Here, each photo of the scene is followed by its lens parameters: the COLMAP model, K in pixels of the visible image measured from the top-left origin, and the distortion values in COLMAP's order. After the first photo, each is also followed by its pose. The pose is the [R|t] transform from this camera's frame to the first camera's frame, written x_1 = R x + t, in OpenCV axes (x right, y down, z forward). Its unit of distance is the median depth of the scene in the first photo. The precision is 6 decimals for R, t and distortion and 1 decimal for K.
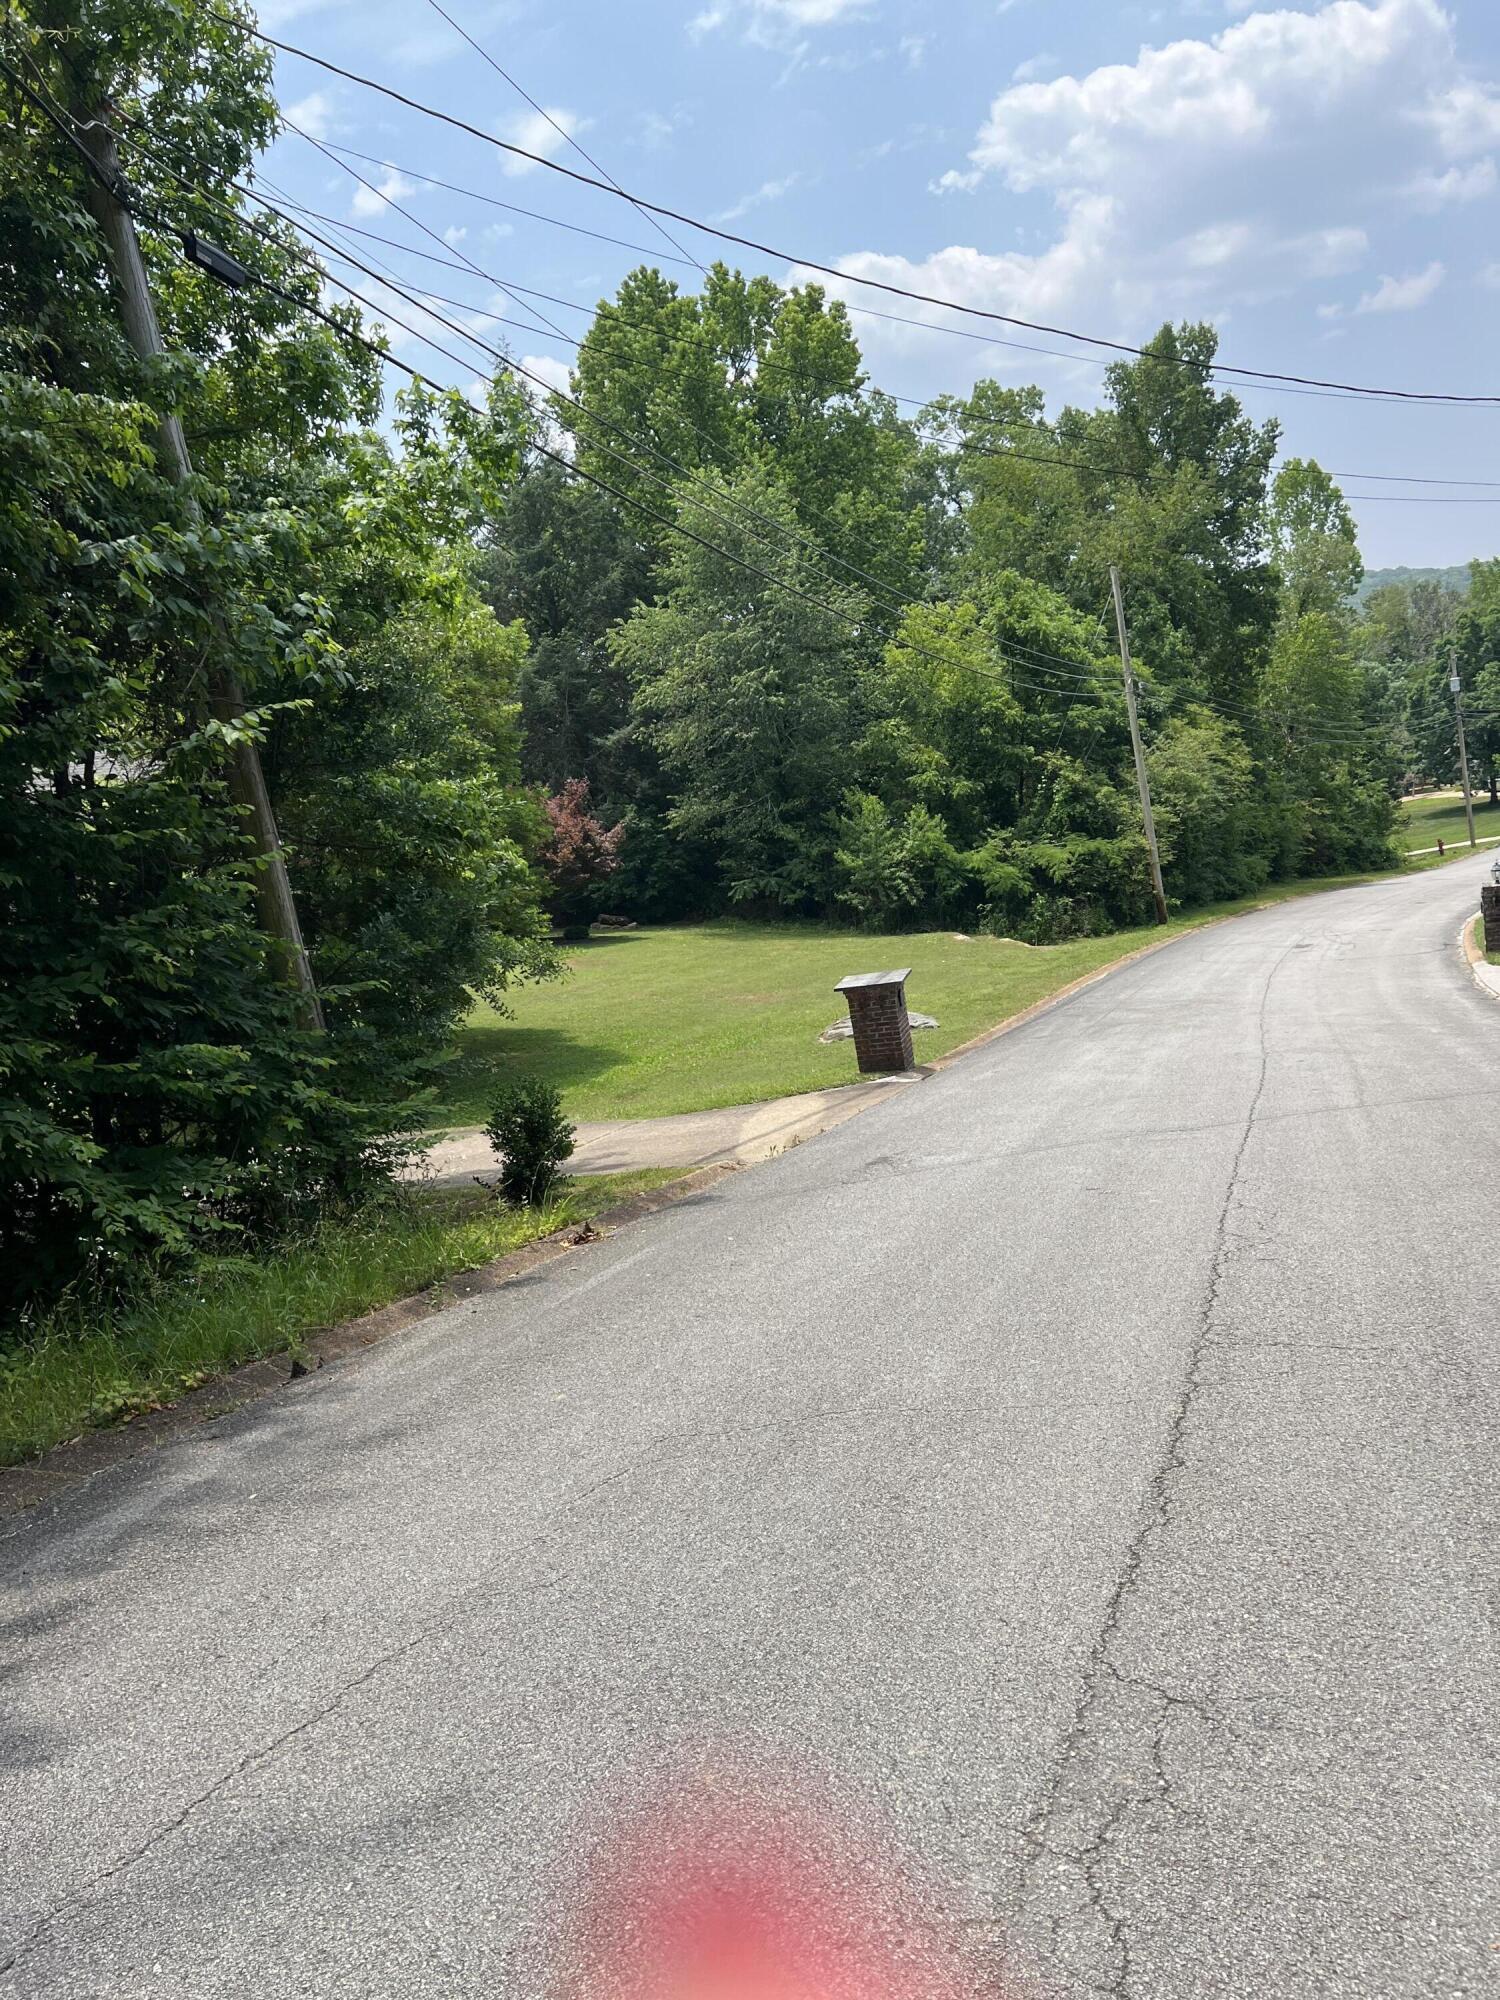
lens RADIAL K [[1369.5, 0, 754.2], [0, 1369.5, 1032.7], [0, 0, 1]] dist [0.001032, -0.034314]
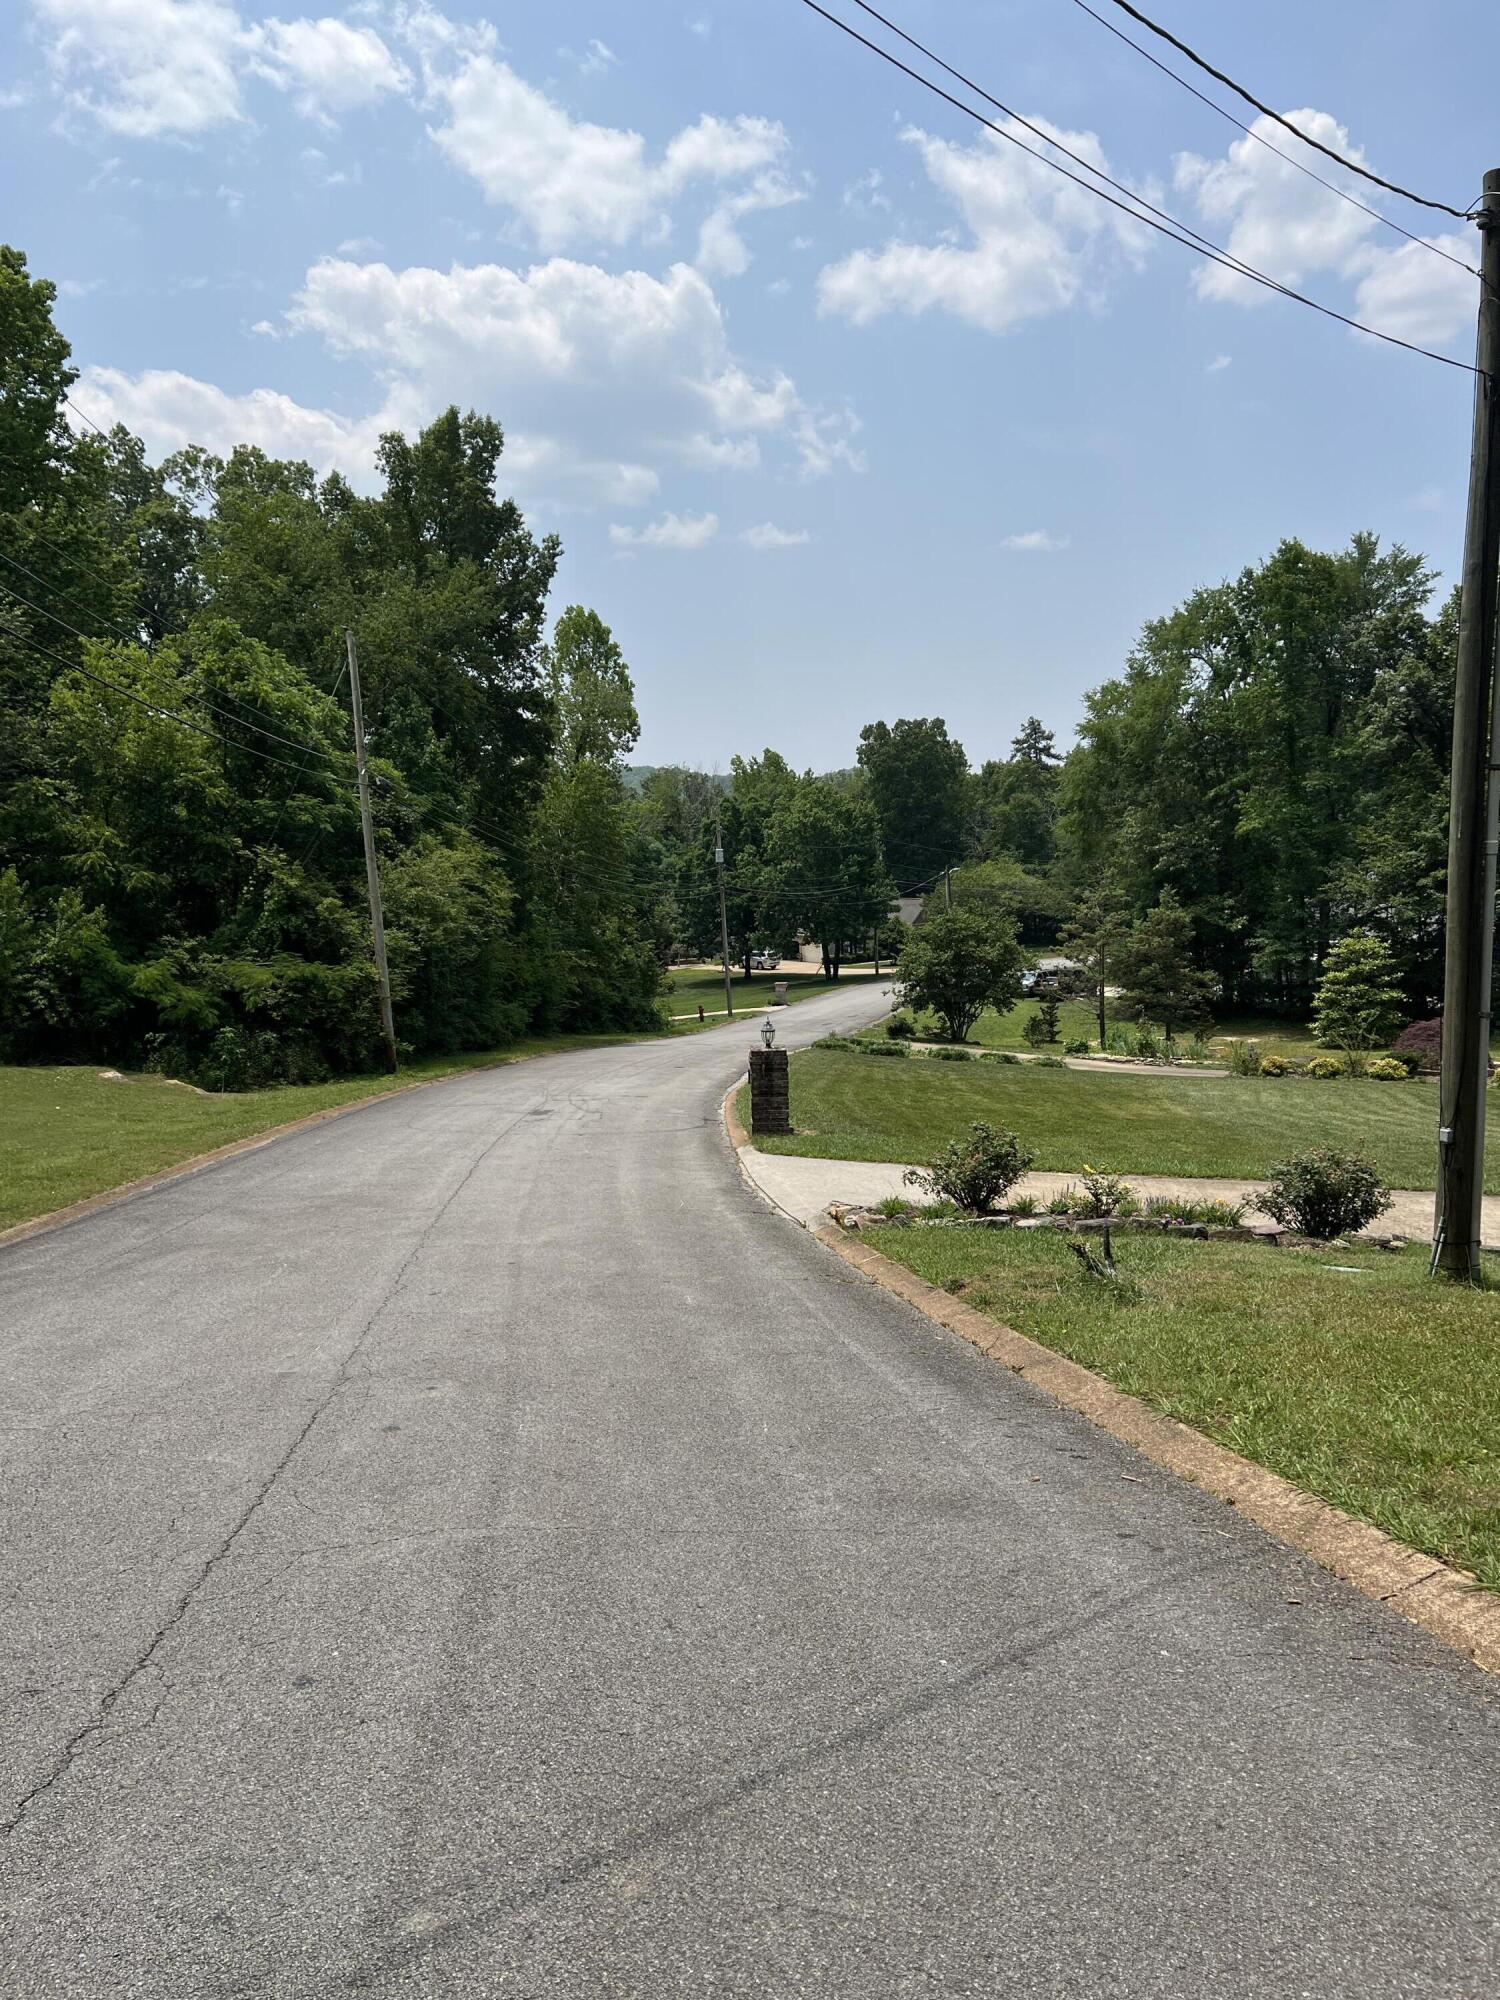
lens RADIAL K [[1369.5, 0, 754.2], [0, 1369.5, 1032.7], [0, 0, 1]] dist [0.001032, -0.034314]
pose [[0.873284, 0.076199, 0.481216, 0.086920], [-0.024594, 0.993329, -0.112658, -0.016176], [-0.486590, 0.086547, 0.869333, 0.175642]]
